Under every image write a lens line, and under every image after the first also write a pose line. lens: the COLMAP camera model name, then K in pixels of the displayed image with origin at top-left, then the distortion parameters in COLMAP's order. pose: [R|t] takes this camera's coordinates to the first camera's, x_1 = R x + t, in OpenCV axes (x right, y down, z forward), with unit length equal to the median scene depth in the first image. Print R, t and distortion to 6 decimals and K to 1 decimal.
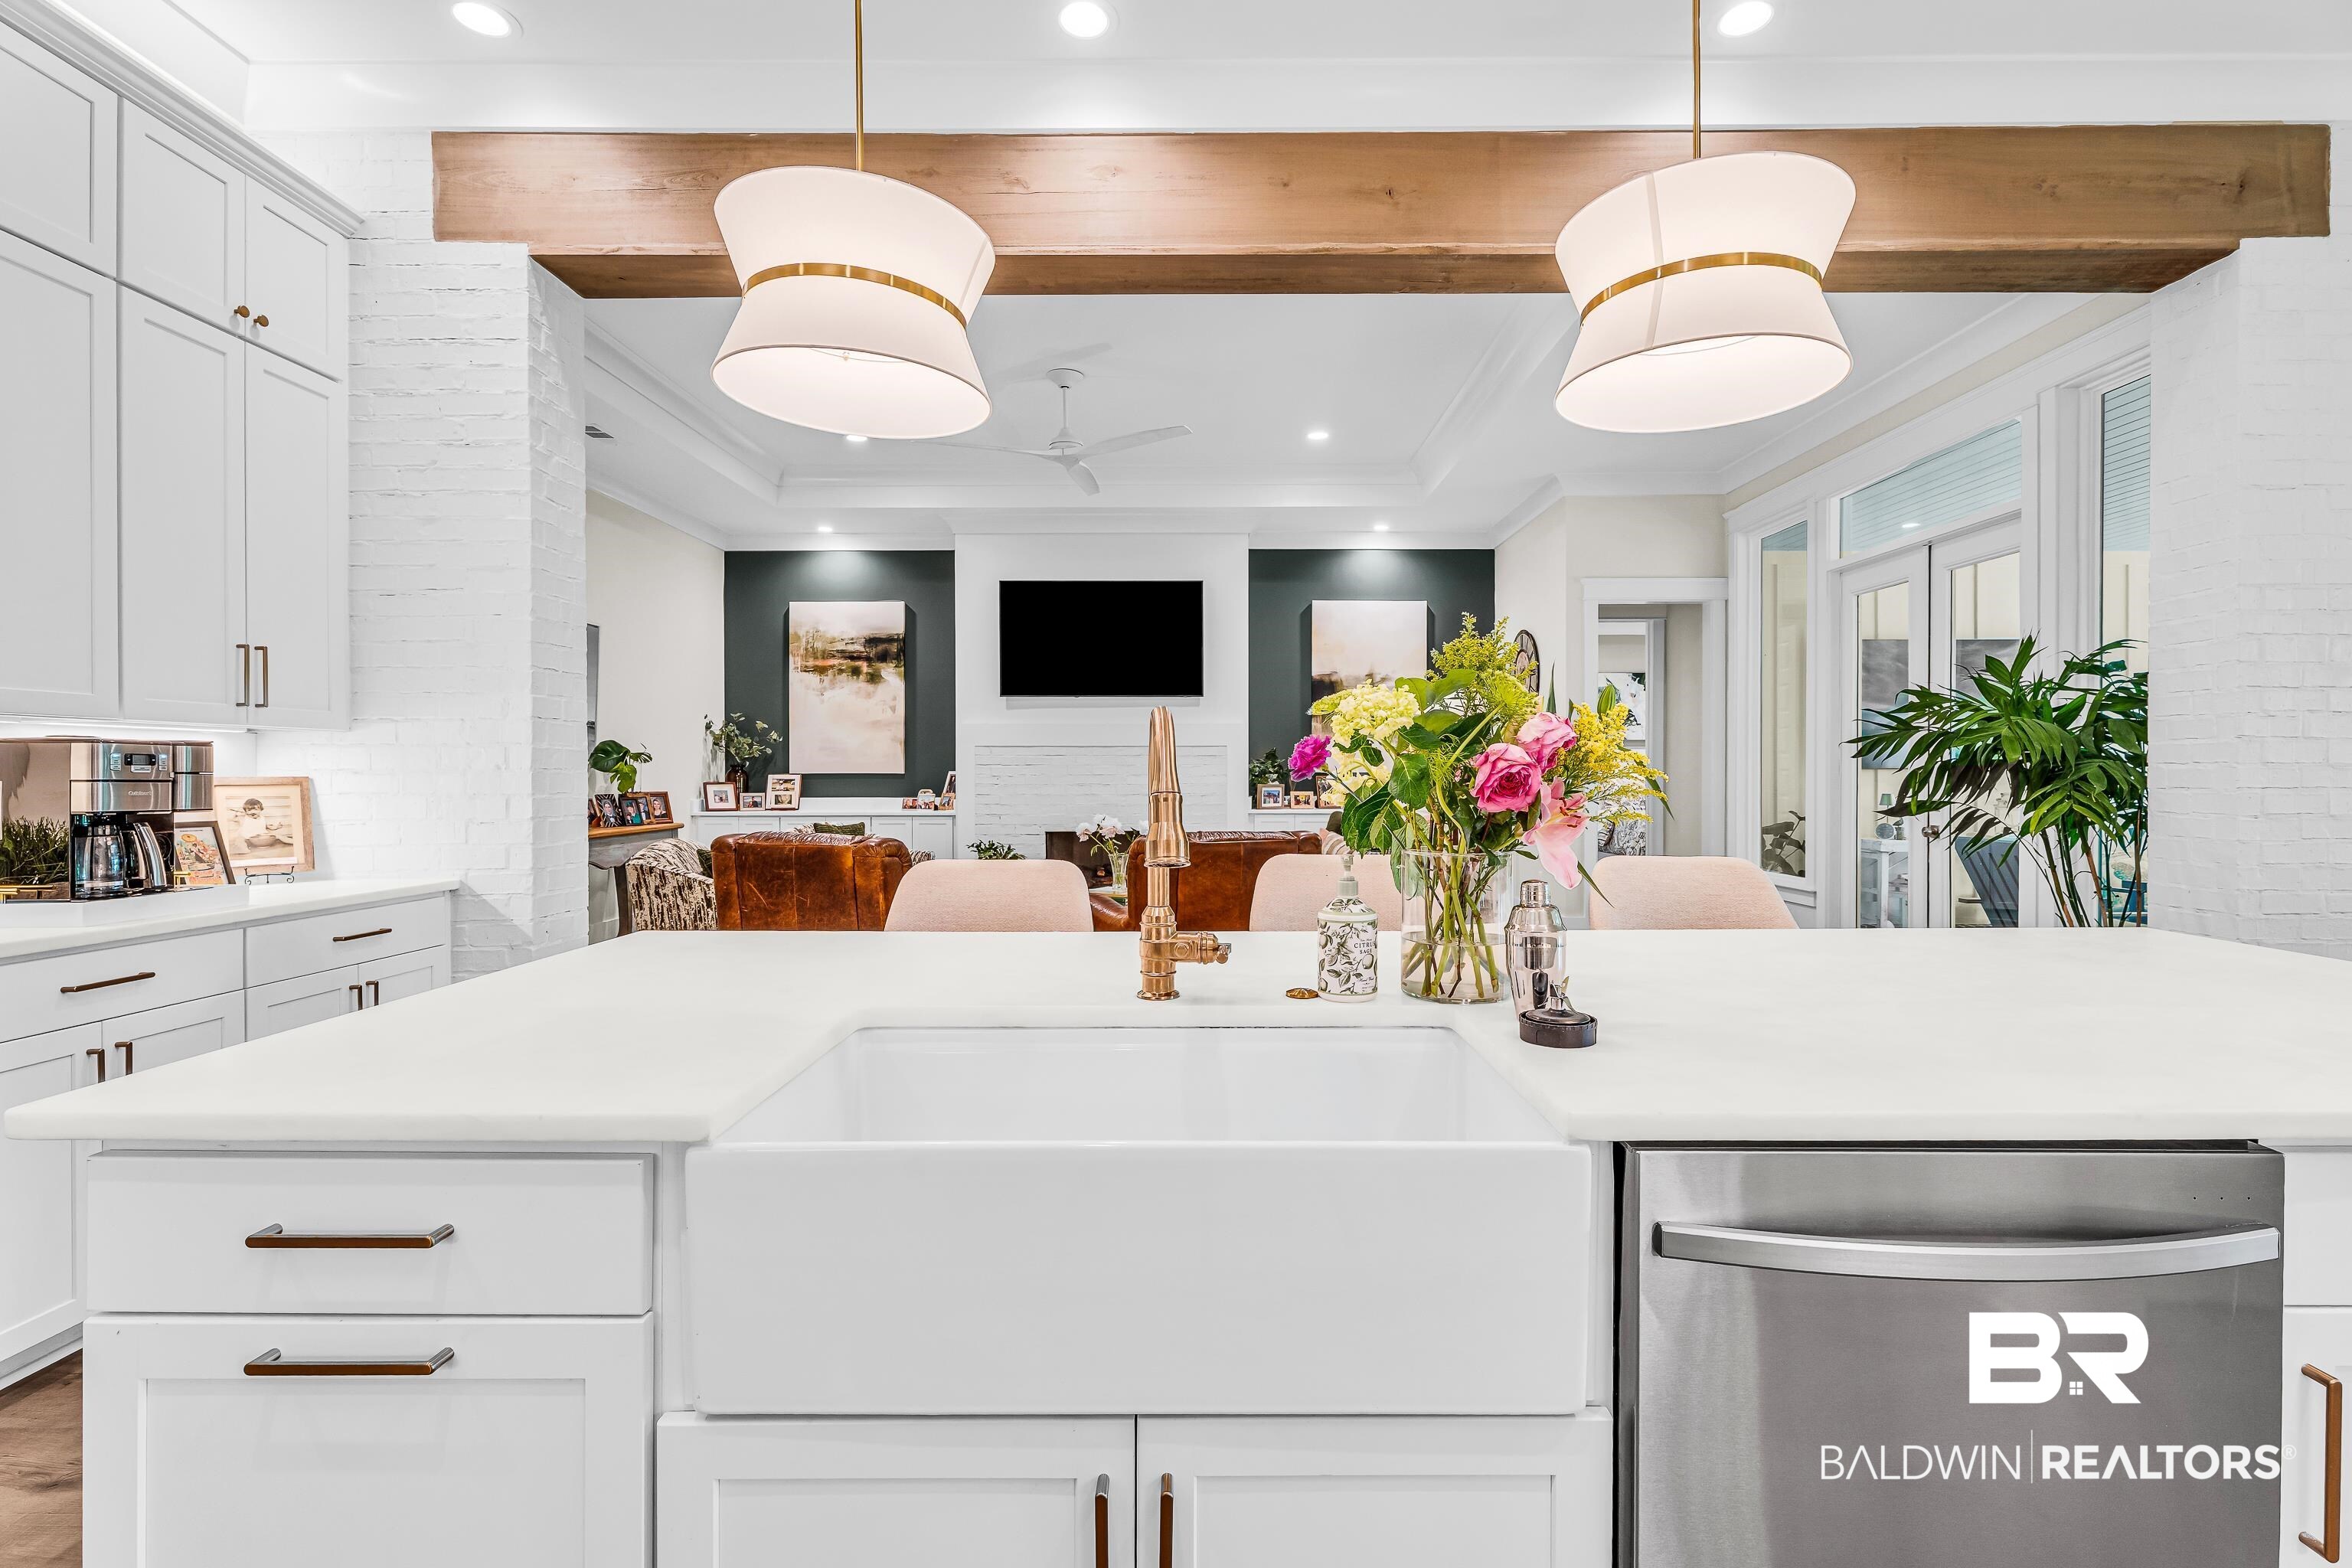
lens RADIAL K [[1143.3, 0, 1189.6], [0, 1143.3, 781.1], [0, 0, 1]] dist [0.000309, 0.000081]
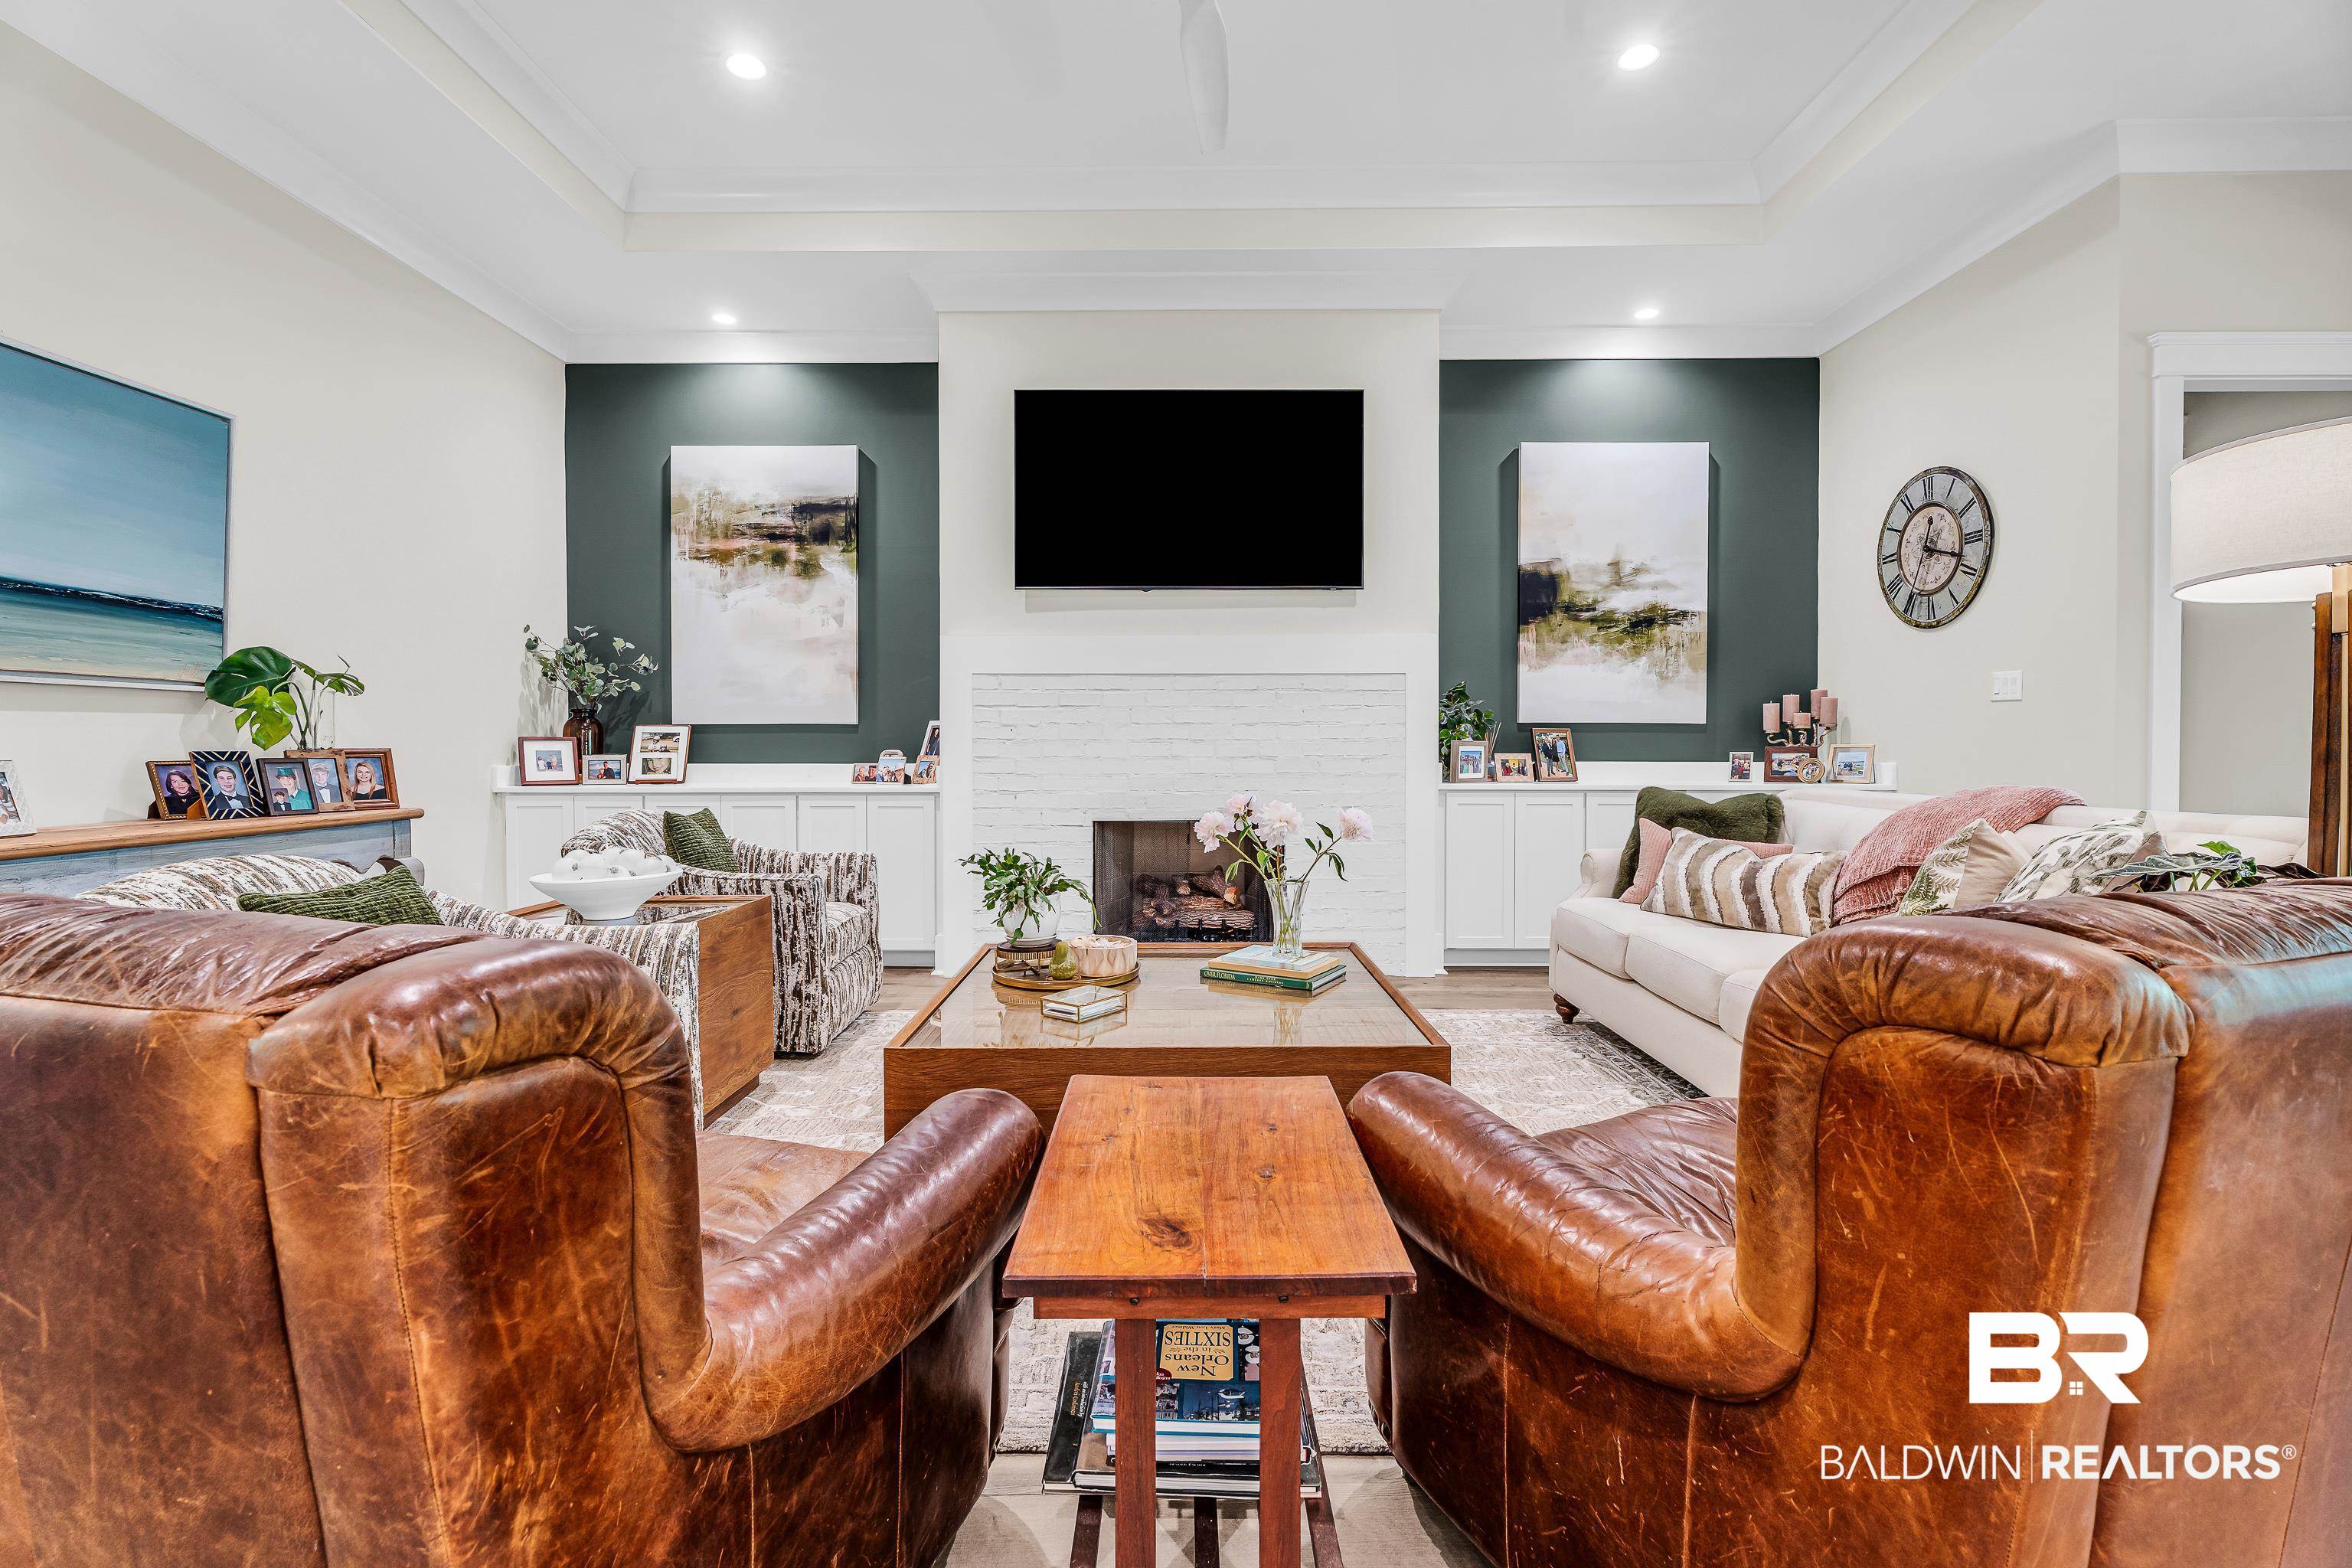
lens RADIAL K [[1143.3, 0, 1163.6], [0, 1143.3, 763.8], [0, 0, 1]] dist [0.000309, 0.000081]
pose [[0.999896, 0.000398, -0.014419, -0.077524], [-0.000274, 0.999963, 0.008555, 0.009526], [0.014422, -0.008550, 0.999859, 0.395961]]
